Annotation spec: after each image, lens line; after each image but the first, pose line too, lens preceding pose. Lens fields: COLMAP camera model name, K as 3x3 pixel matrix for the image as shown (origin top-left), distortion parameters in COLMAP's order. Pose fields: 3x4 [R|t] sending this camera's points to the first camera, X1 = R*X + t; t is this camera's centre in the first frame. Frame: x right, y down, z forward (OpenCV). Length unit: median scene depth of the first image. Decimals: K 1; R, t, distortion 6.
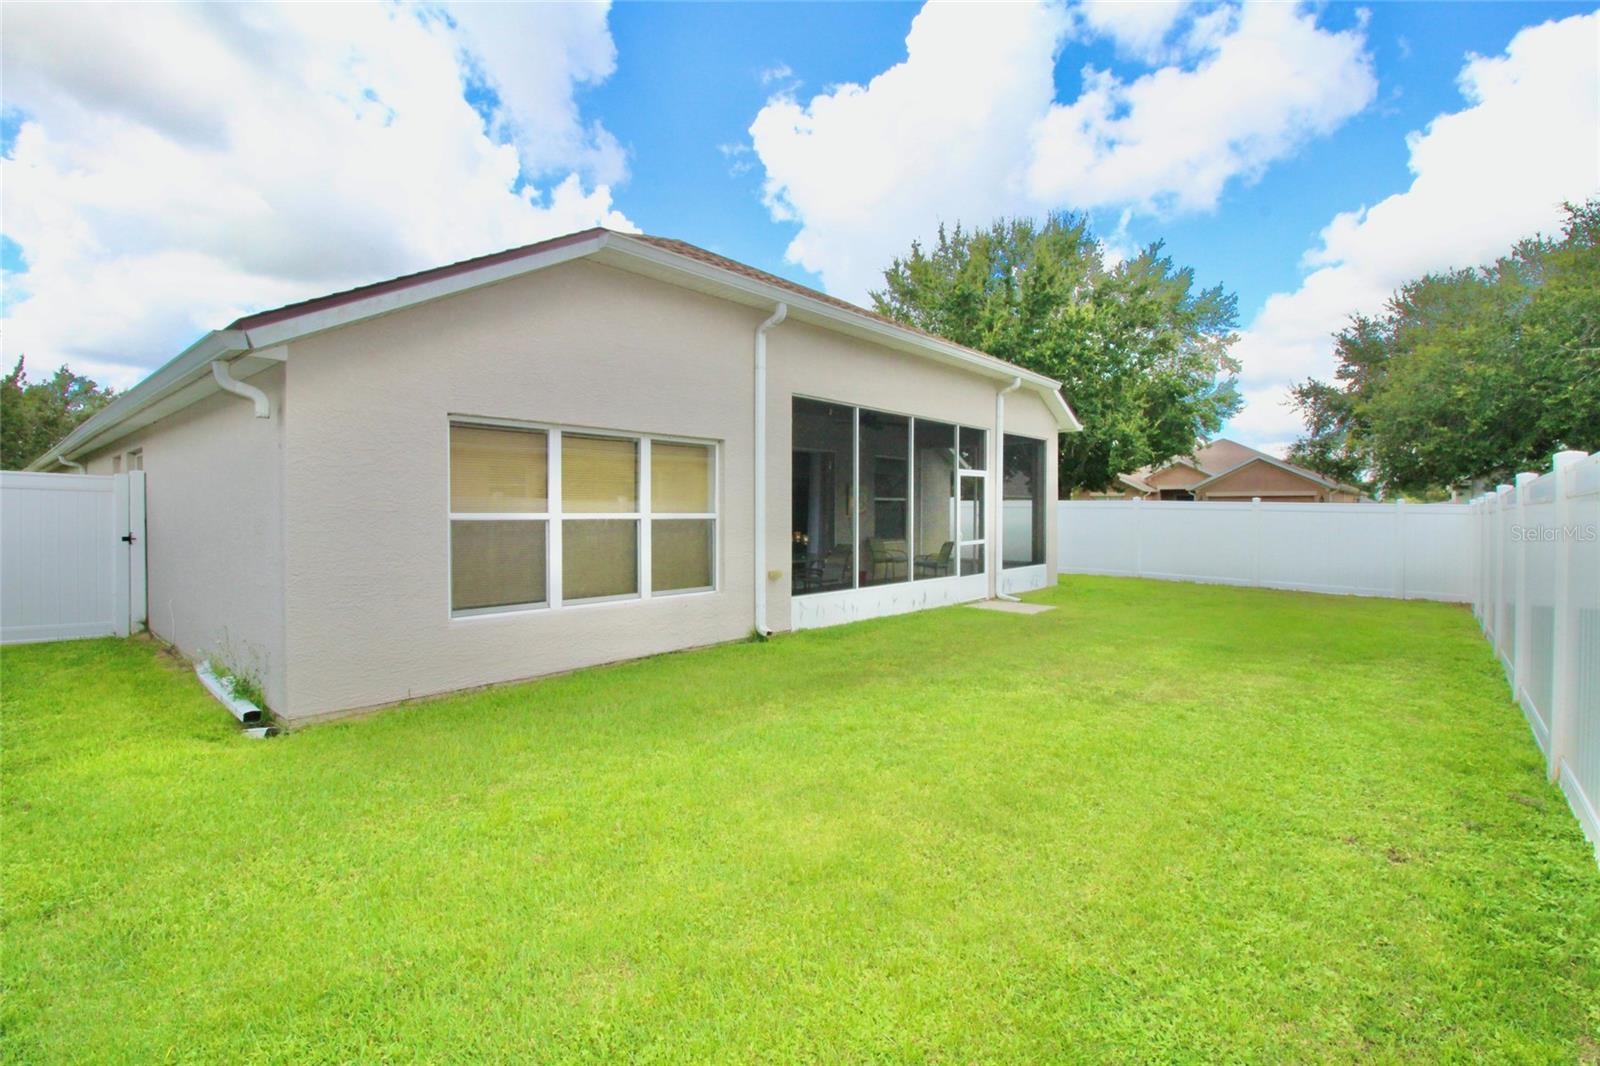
lens RADIAL K [[740.1, 0, 801.2], [0, 740.1, 520.5], [0, 0, 1]] dist [0.000323, -0.013254]
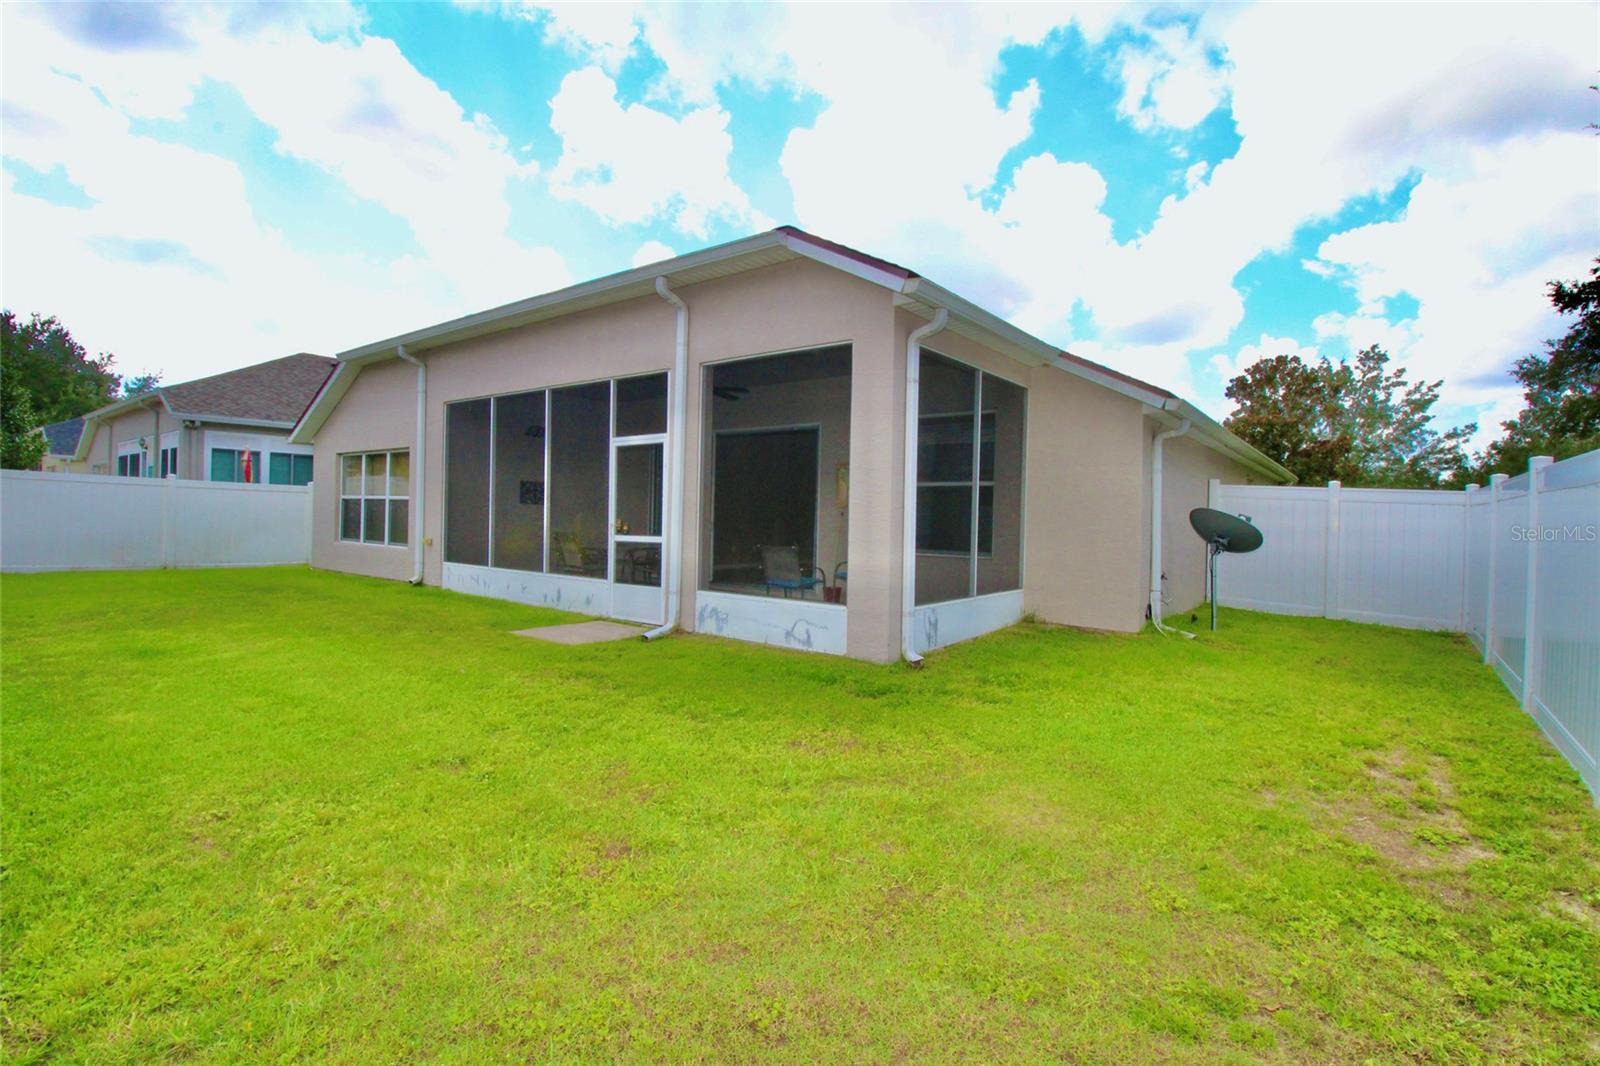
lens RADIAL K [[740.1, 0, 801.2], [0, 740.1, 520.5], [0, 0, 1]] dist [0.000323, -0.013254]
pose [[0.055314, 0.020393, -0.998261, 1.155633], [-0.024439, 0.999520, 0.019065, -0.005957], [0.998170, 0.023342, 0.055786, 1.378707]]
